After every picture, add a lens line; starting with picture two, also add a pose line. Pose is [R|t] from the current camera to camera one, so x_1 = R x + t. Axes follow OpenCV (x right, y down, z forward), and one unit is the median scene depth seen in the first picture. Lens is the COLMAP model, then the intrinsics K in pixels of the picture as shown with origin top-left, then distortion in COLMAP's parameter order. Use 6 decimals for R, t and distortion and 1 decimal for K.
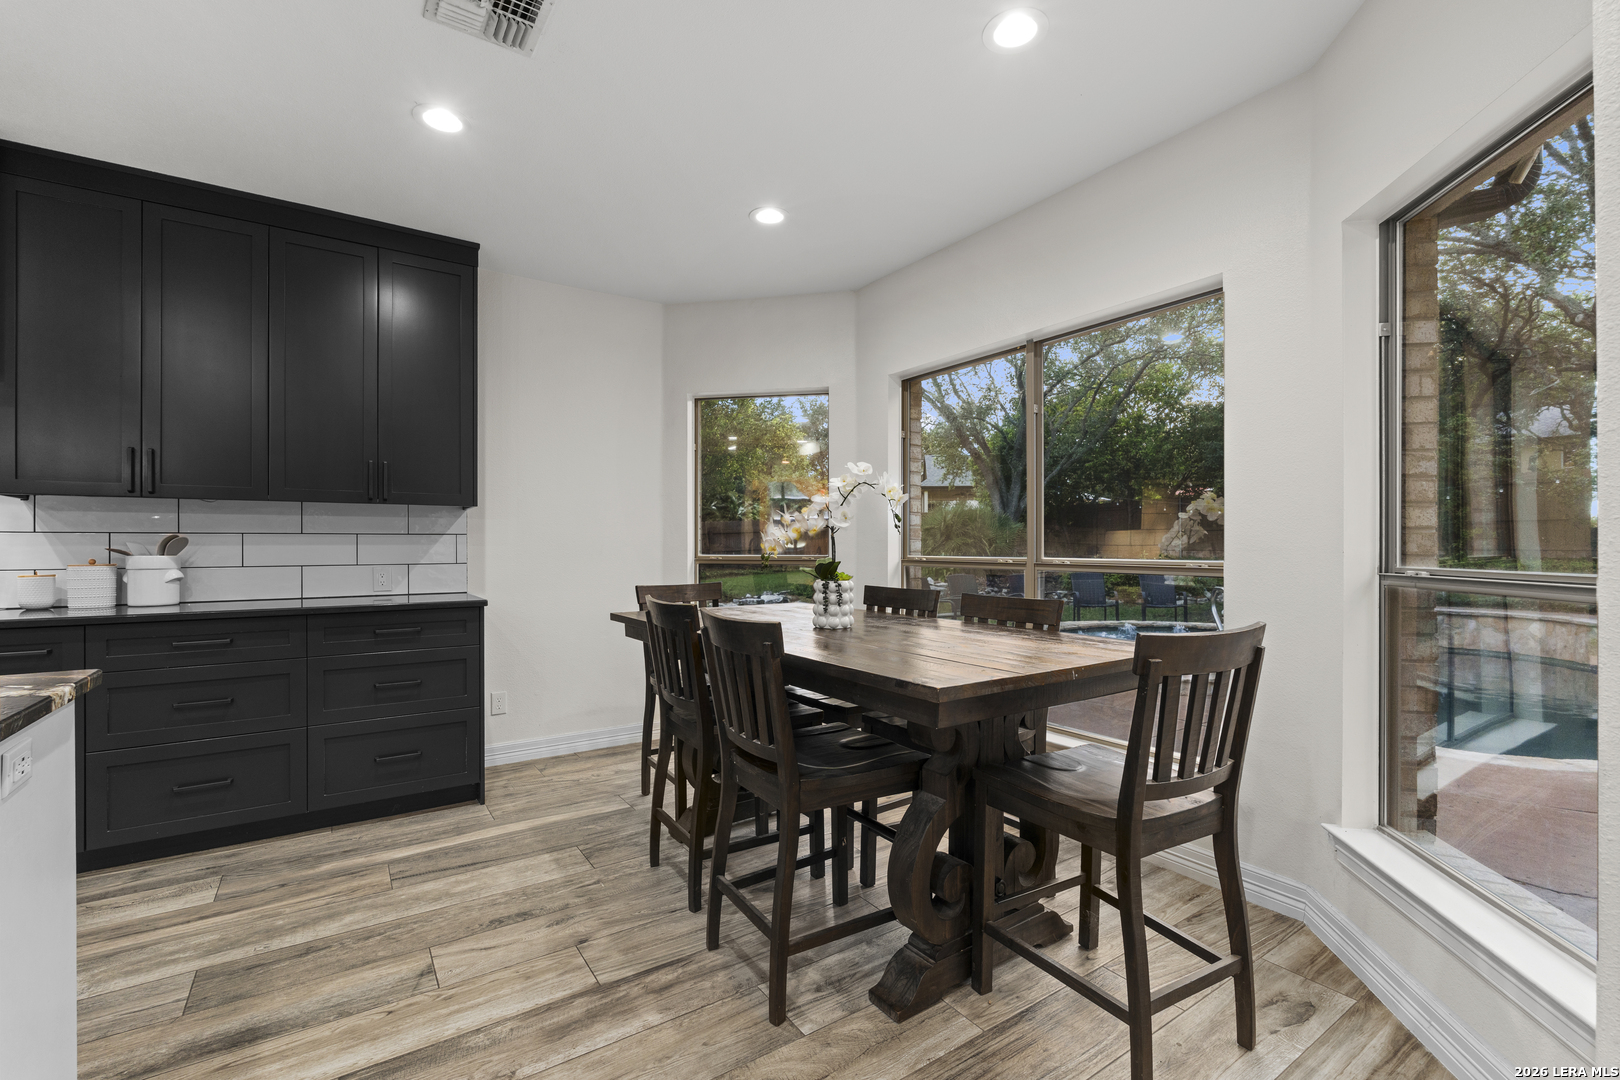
lens RADIAL K [[709.4, 0, 807.3], [0, 709.4, 545.7], [0, 0, 1]] dist [-0.003578, 0.000031]
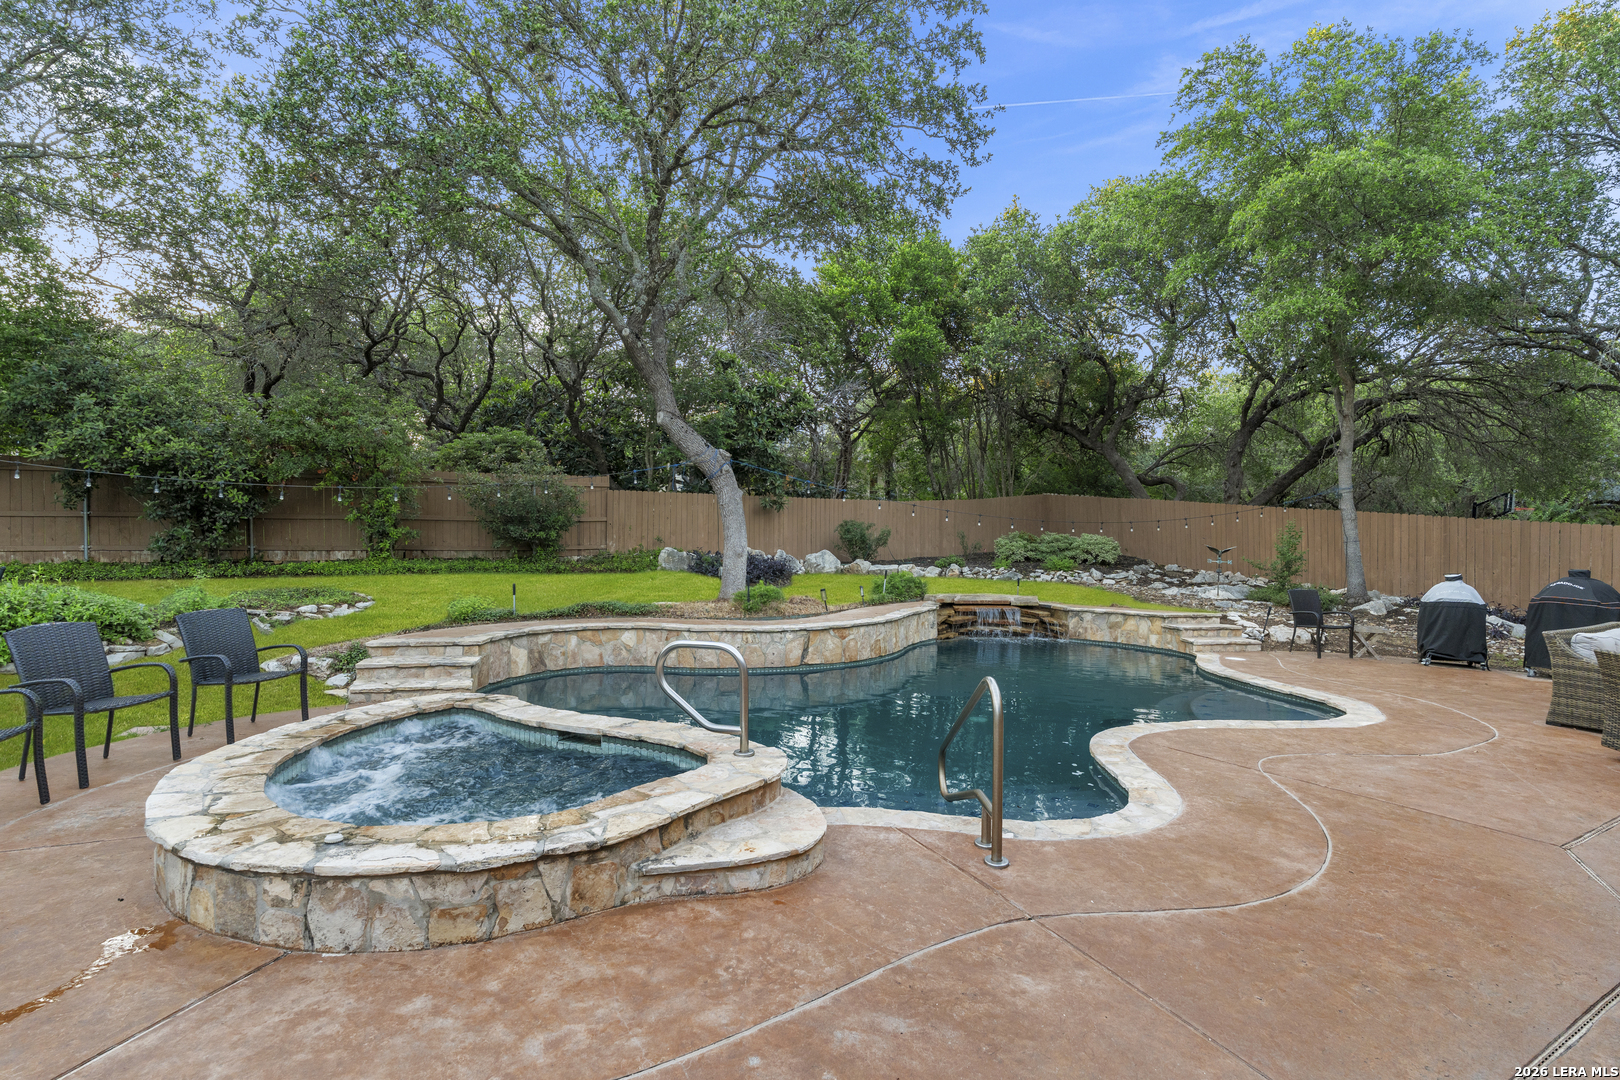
lens RADIAL K [[777.1, 0, 809.8], [0, 777.1, 545.0], [0, 0, 1]] dist [0.002822, -0.002622]
pose [[0.057764, -0.002141, 0.998328, -0.026677], [-0.010439, 0.999942, 0.002749, -0.016833], [-0.998276, -0.010580, 0.057738, 0.705997]]
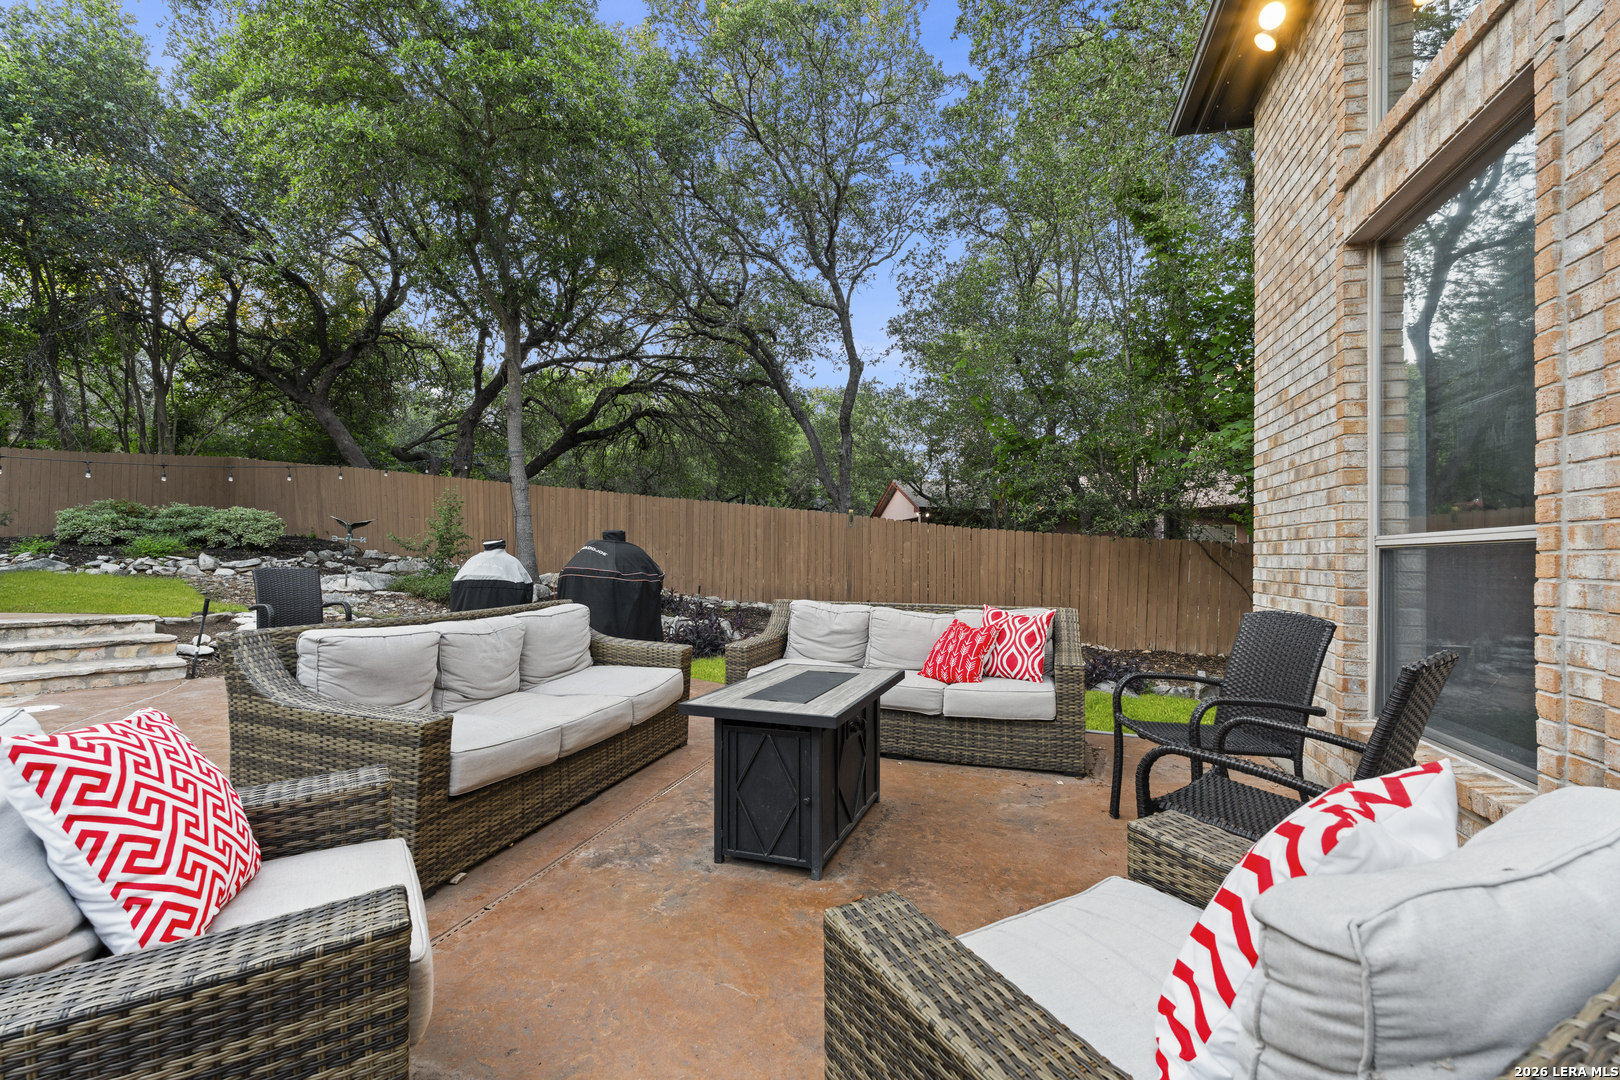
lens RADIAL K [[709.4, 0, 803.1], [0, 709.4, 547.4], [0, 0, 1]] dist [-0.003578, 0.000031]
pose [[-0.626676, -0.003443, 0.779272, 0.435655], [-0.012445, 0.999907, -0.005590, 0.029403], [-0.779180, -0.013201, -0.626661, -0.012194]]
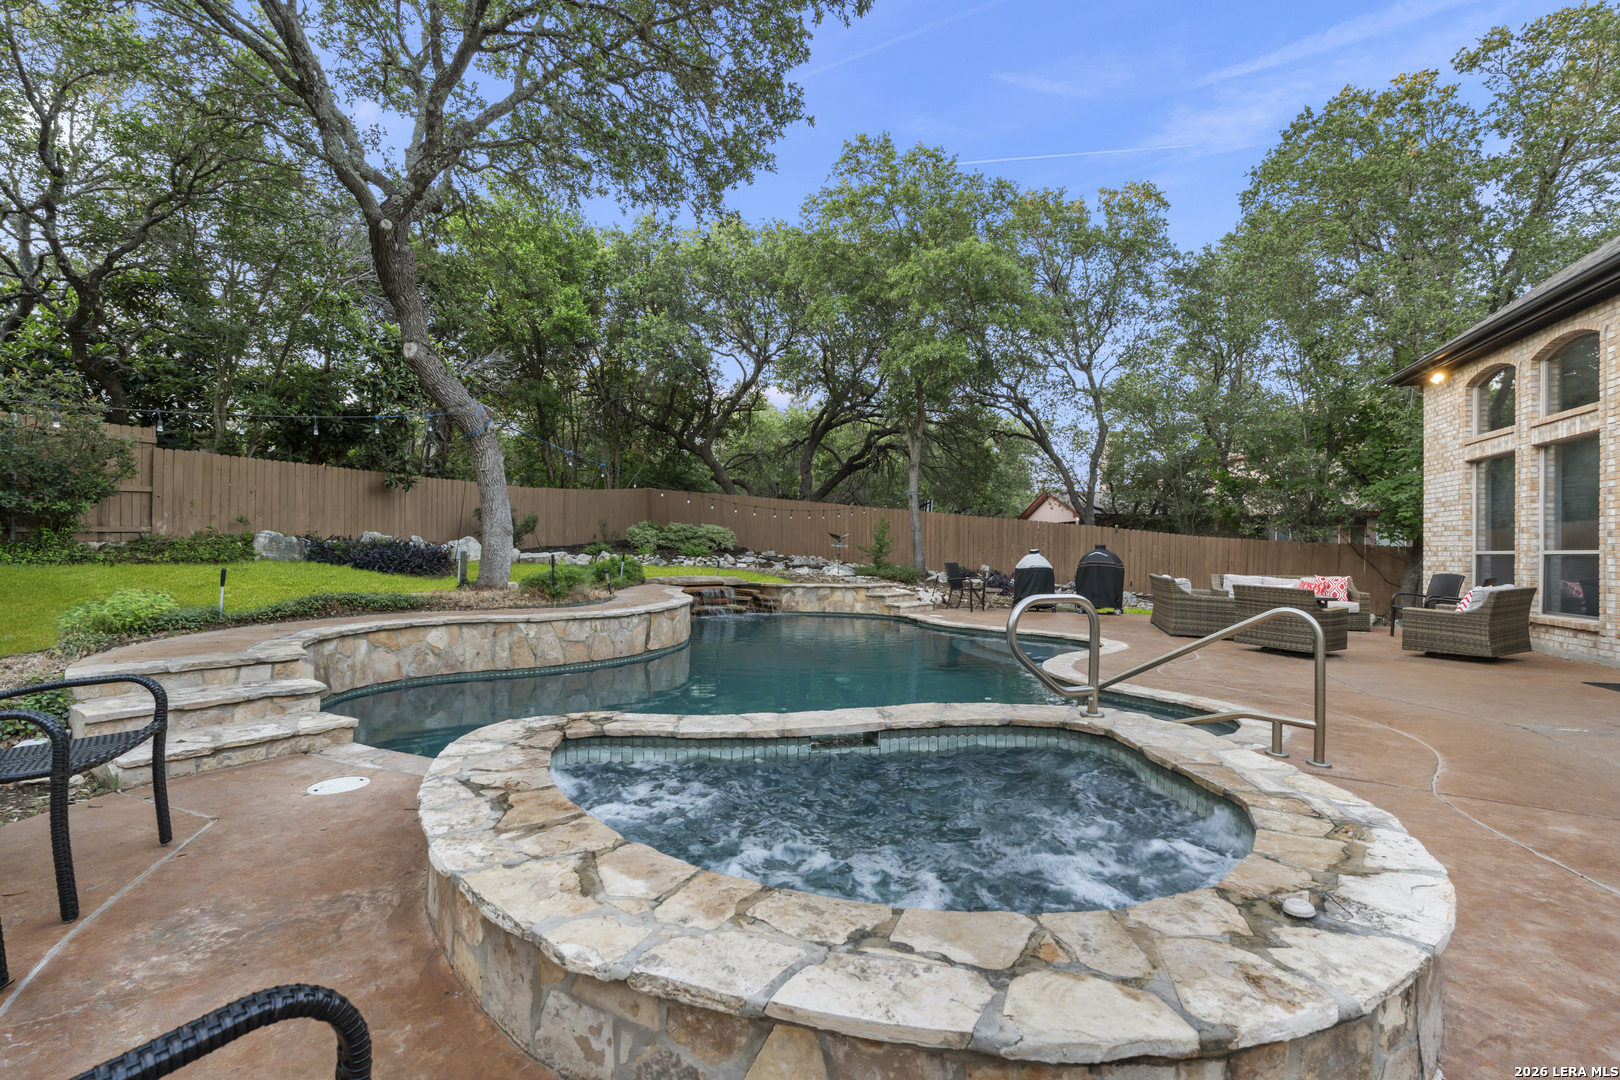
lens RADIAL K [[709.4, 0, 810.6], [0, 709.4, 544.7], [0, 0, 1]] dist [-0.003578, 0.000031]
pose [[-0.587986, -0.003036, 0.808865, 0.227511], [-0.009690, 0.999948, -0.003291, 0.021912], [-0.808813, -0.009773, -0.587985, 1.145755]]
